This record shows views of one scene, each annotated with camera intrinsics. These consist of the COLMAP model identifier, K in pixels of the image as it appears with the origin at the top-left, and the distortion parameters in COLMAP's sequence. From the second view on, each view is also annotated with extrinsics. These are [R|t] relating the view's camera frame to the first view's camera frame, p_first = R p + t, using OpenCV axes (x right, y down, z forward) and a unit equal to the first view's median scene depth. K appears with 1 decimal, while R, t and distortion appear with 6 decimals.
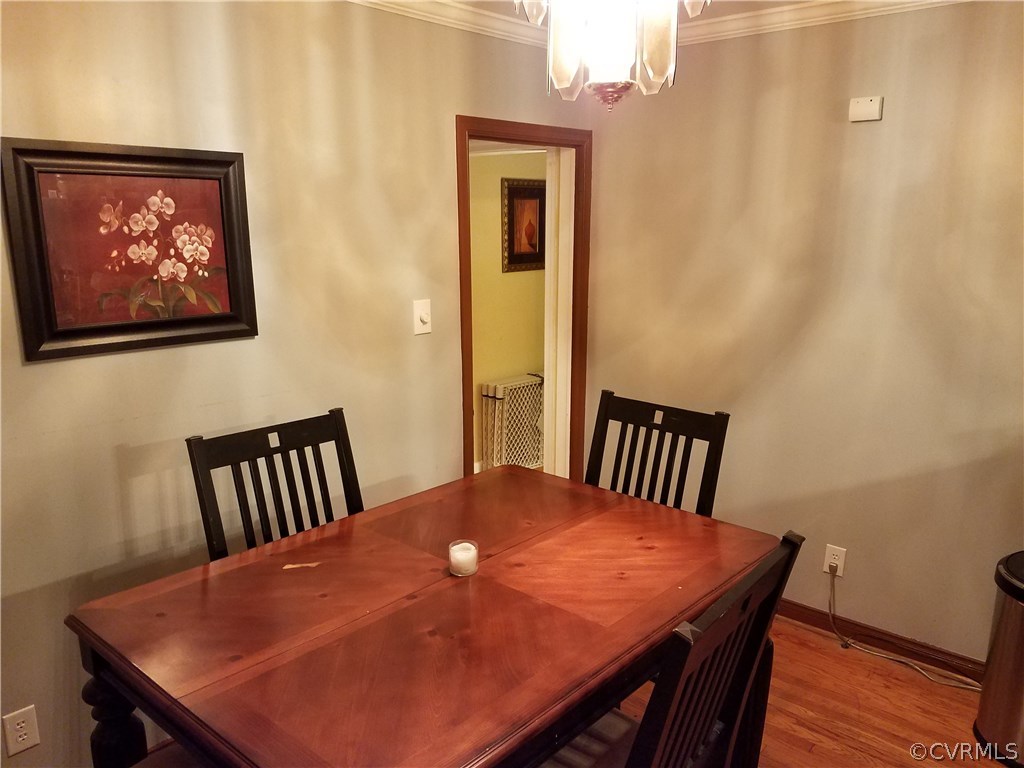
lens RADIAL K [[782.3, 0, 505.3], [0, 782.3, 406.5], [0, 0, 1]] dist [0.291107, -0.517012]
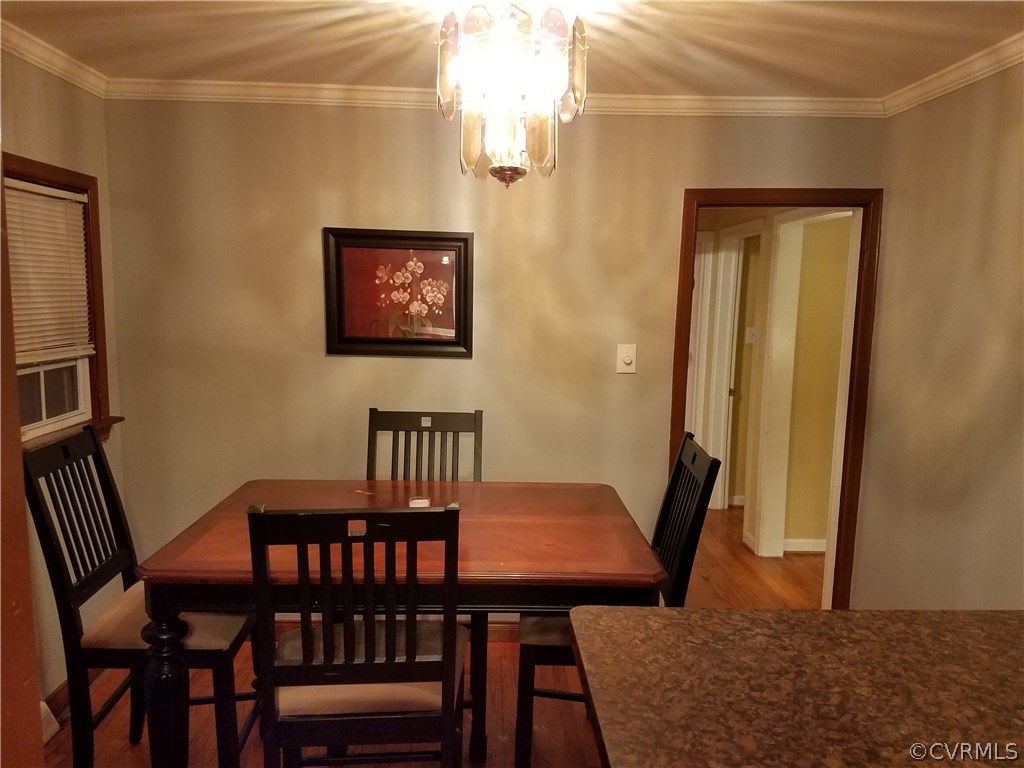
lens RADIAL K [[782.3, 0, 505.3], [0, 782.3, 406.5], [0, 0, 1]] dist [0.291107, -0.517012]
pose [[0.683001, 0.123698, -0.719867, 0.821246], [-0.187684, 0.982186, -0.009298, -0.000155], [0.705892, 0.141458, 0.694050, 0.092825]]
